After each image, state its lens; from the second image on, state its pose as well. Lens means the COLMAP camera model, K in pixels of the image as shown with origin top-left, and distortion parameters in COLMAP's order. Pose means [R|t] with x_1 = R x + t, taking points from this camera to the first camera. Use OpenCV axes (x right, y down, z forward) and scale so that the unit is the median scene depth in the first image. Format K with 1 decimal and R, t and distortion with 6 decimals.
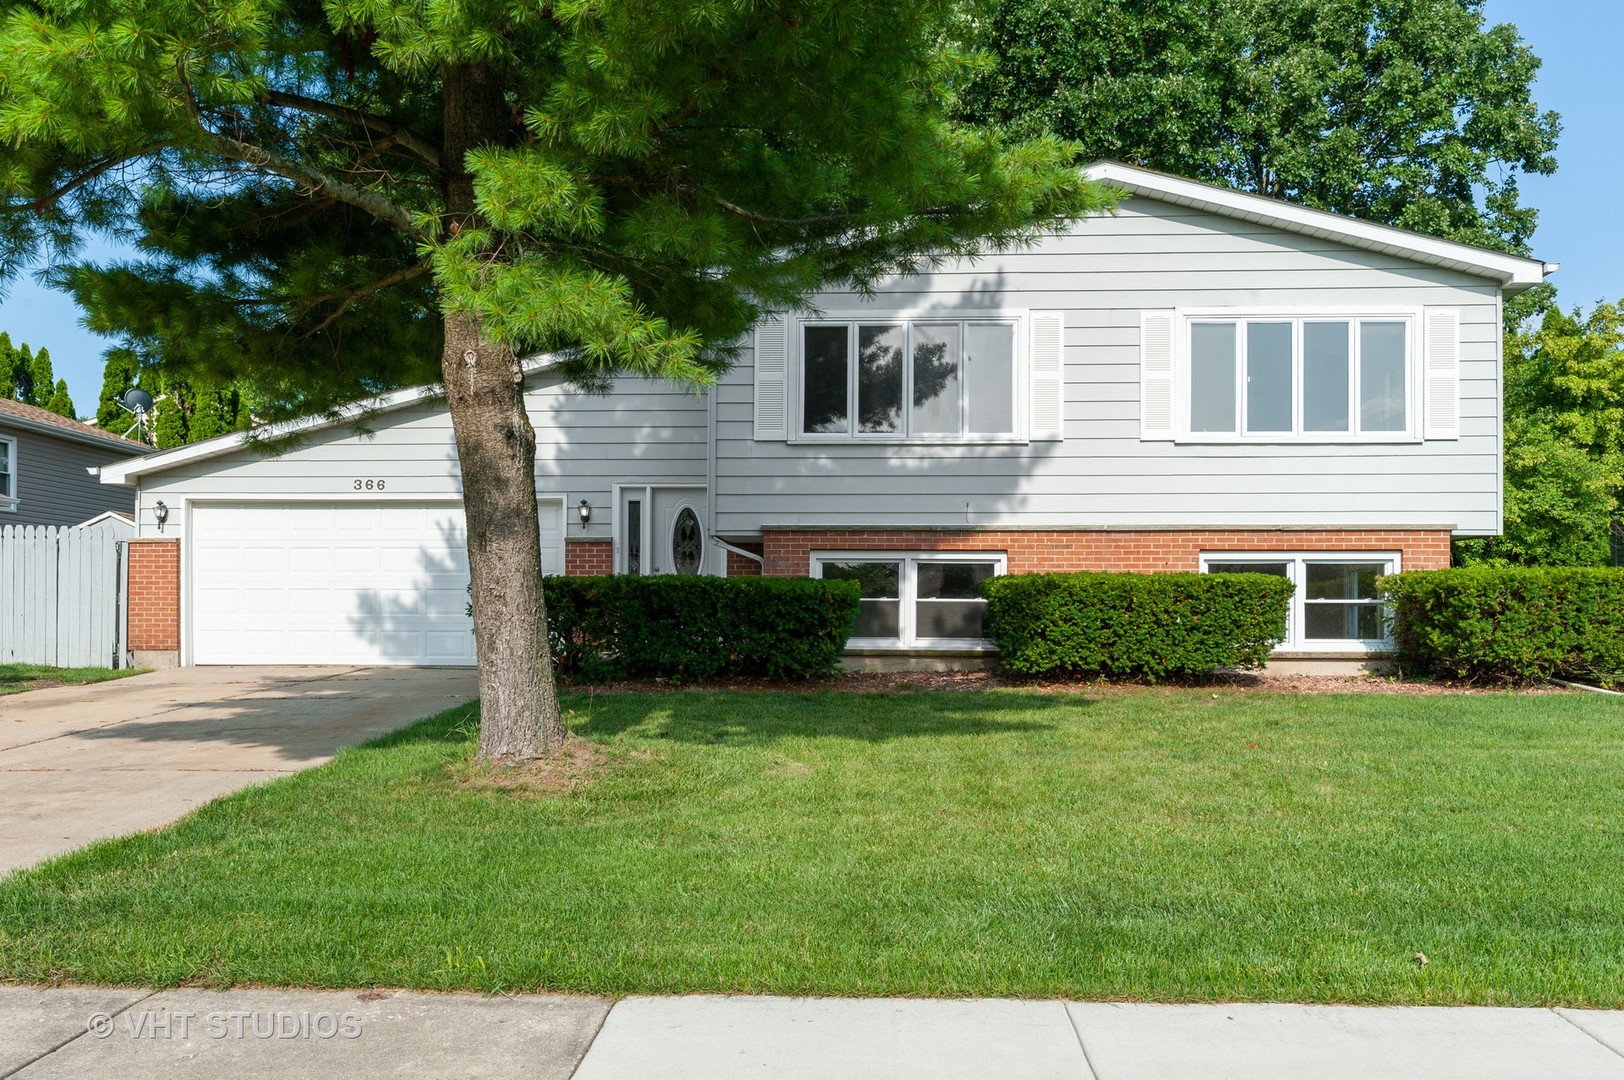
lens RADIAL K [[1271.2, 0, 811.1], [0, 1271.2, 557.8], [0, 0, 1]] dist [0.007004, 0.002204]
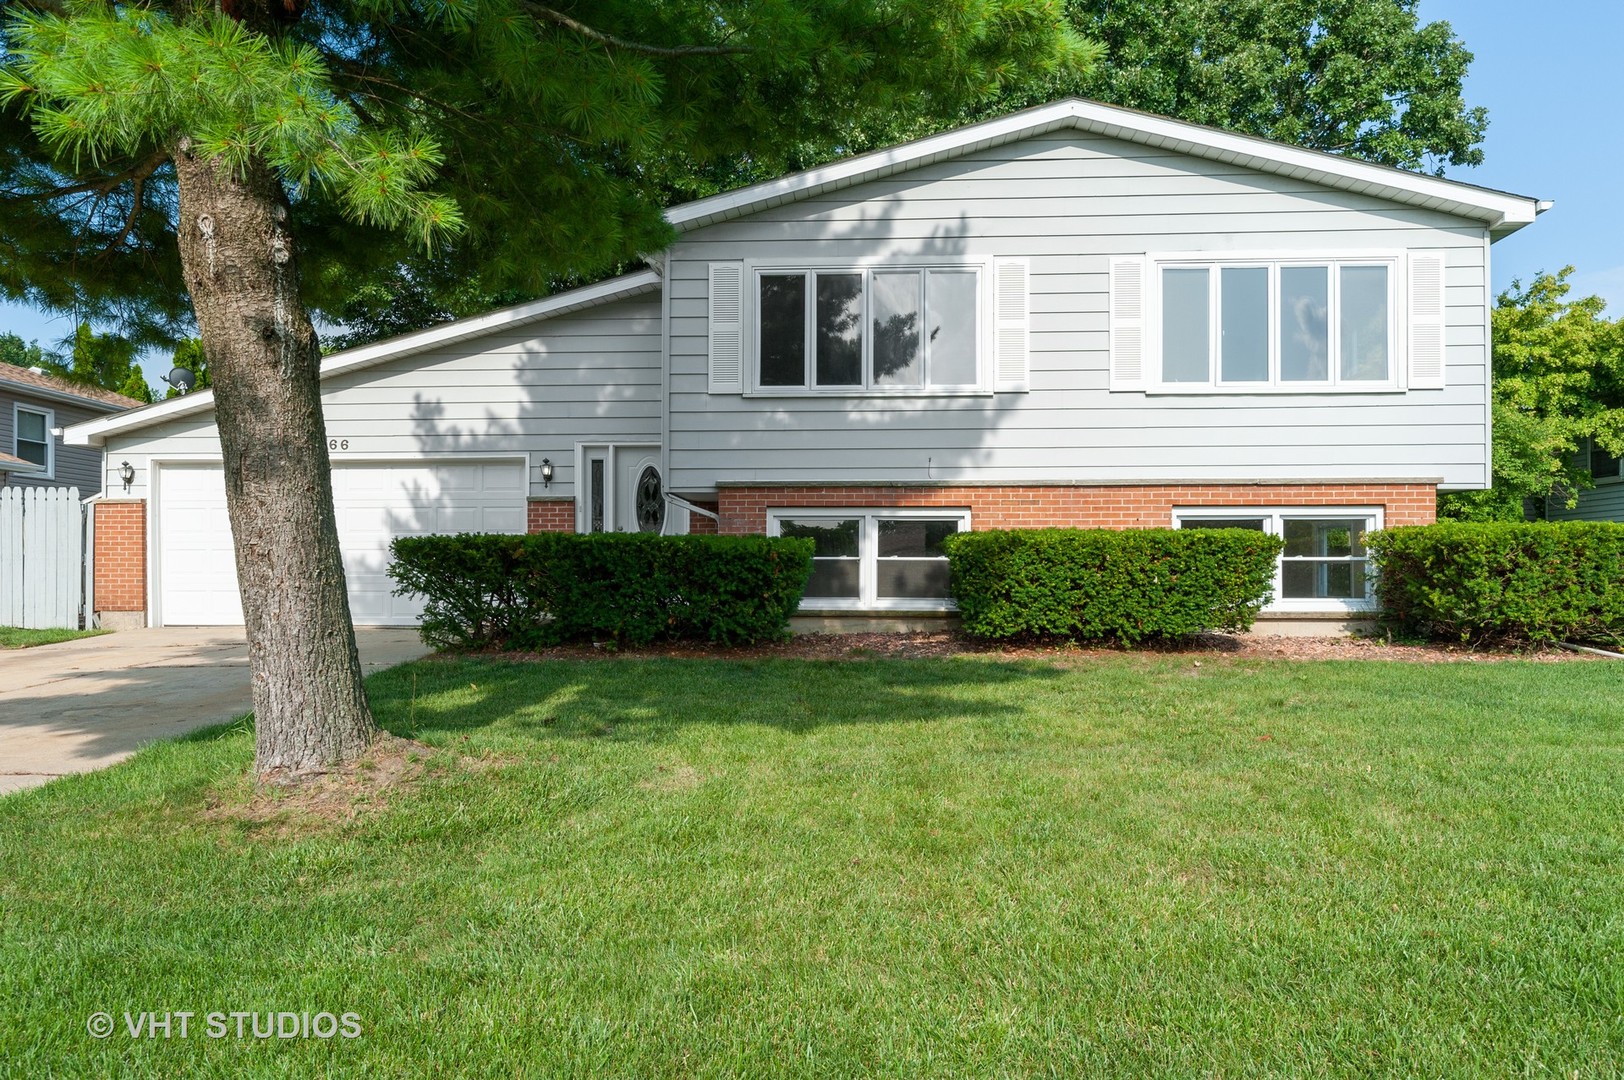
lens RADIAL K [[1070.2, 0, 813.0], [0, 1070.2, 522.2], [0, 0, 1]] dist [0.001907, 0.002216]
pose [[0.999986, -0.002912, -0.004432, 0.038026], [0.002906, 0.999995, -0.001266, 0.006469], [0.004435, 0.001253, 0.999989, 0.189718]]
